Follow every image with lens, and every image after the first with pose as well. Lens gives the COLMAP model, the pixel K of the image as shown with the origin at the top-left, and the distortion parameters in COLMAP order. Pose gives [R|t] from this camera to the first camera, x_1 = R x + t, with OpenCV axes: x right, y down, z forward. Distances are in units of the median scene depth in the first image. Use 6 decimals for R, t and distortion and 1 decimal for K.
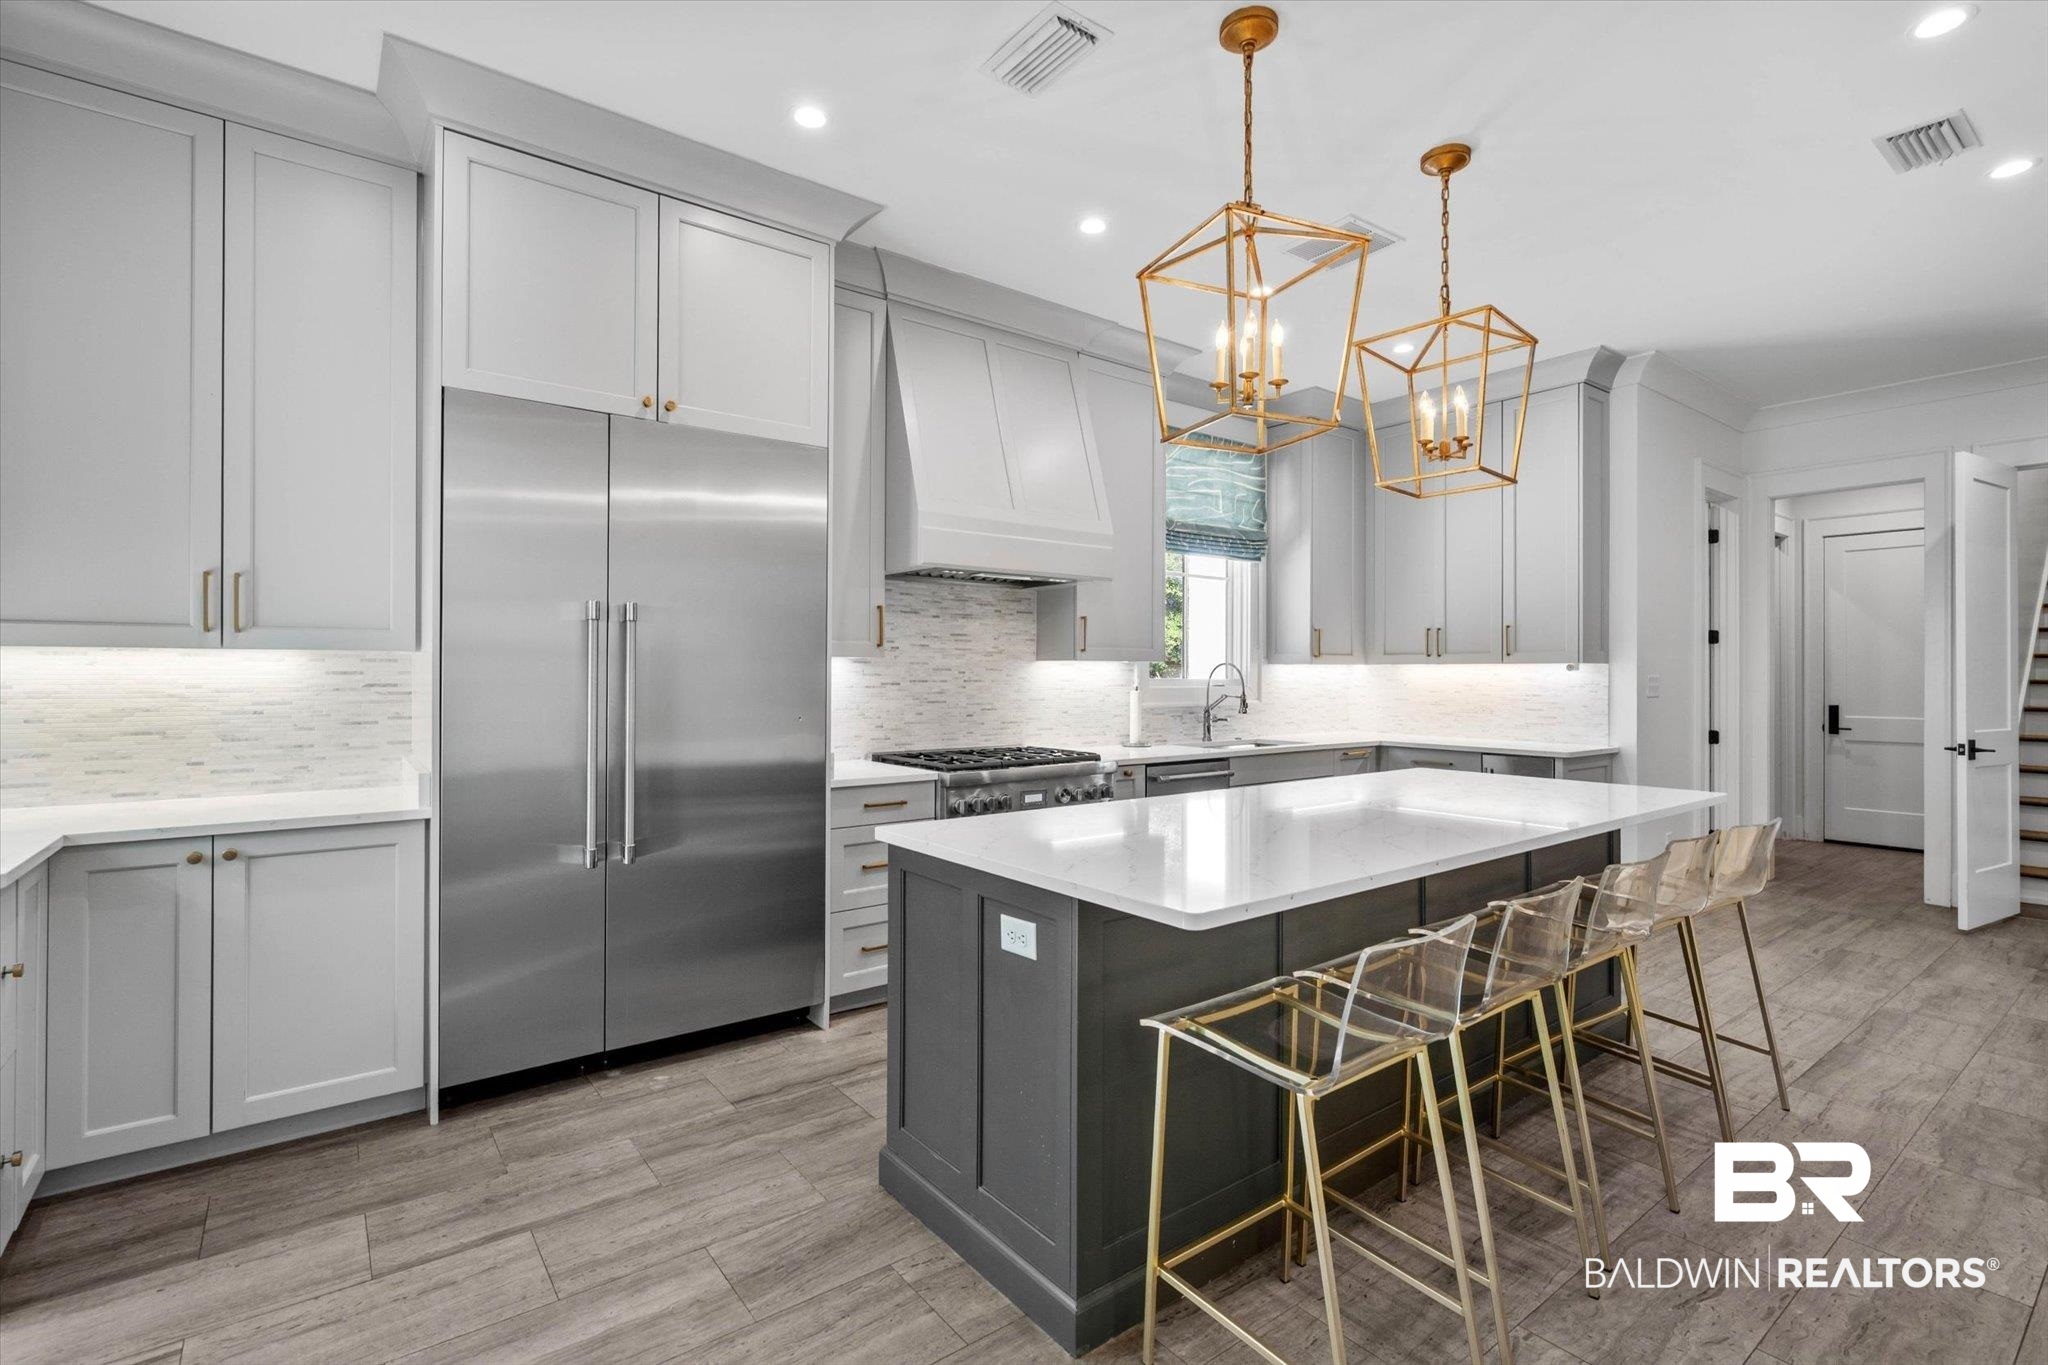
lens RADIAL K [[944.9, 0, 1002.7], [0, 944.9, 680.3], [0, 0, 1]] dist [-0.002912, -0.000234]
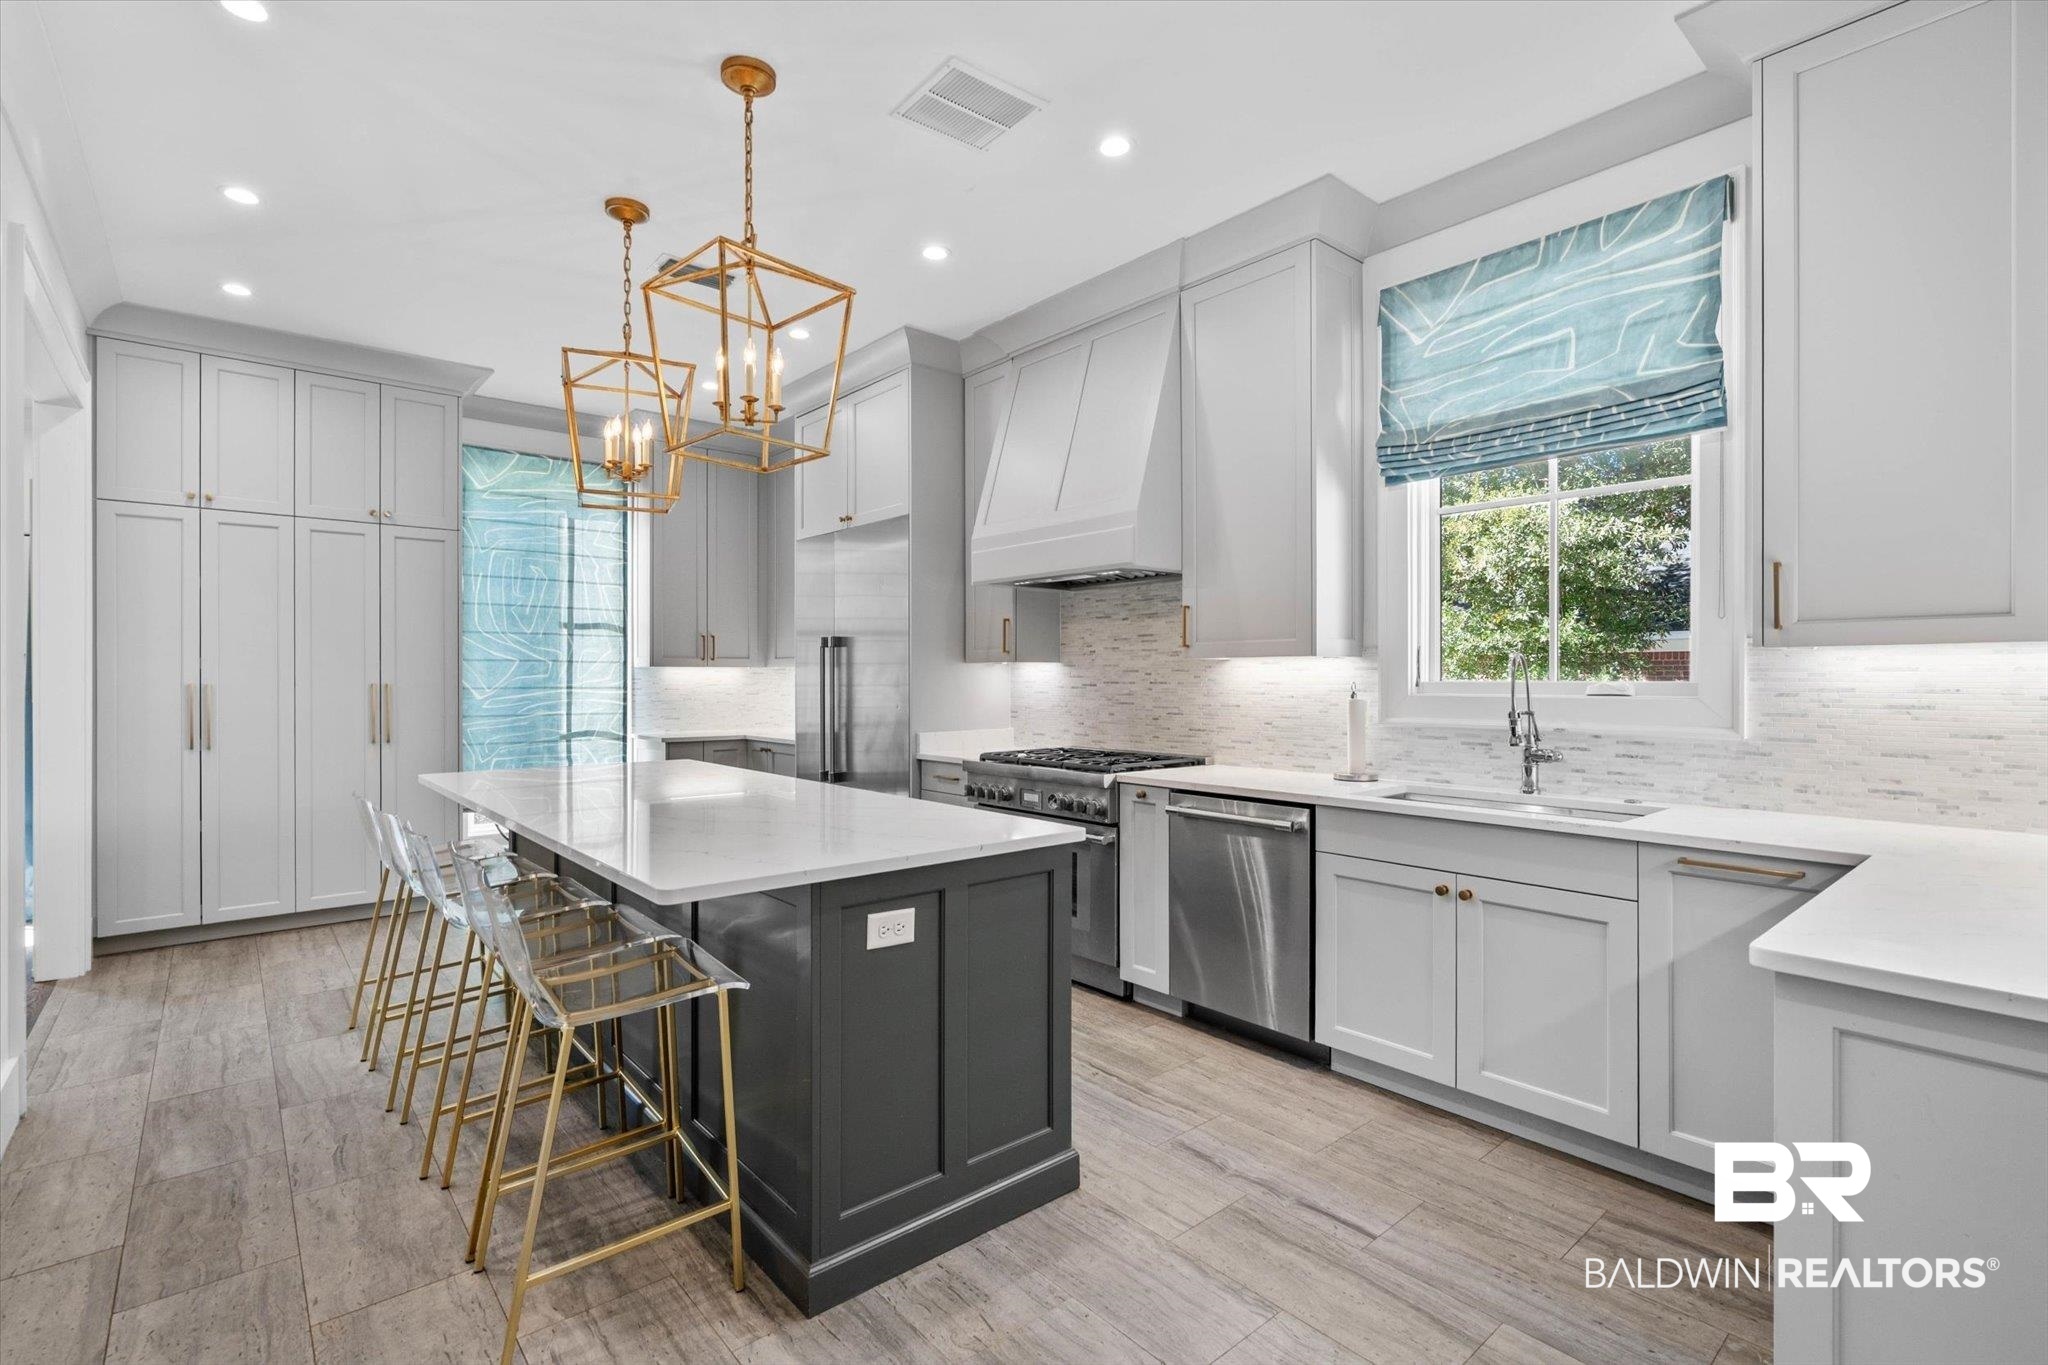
lens RADIAL K [[944.9, 0, 1002.7], [0, 944.9, 680.3], [0, 0, 1]] dist [-0.002912, -0.000234]
pose [[0.053398, -0.002887, -0.998569, 0.922867], [-0.007077, 0.999970, -0.003269, 0.002350], [0.998548, 0.007242, 0.053376, 0.810957]]
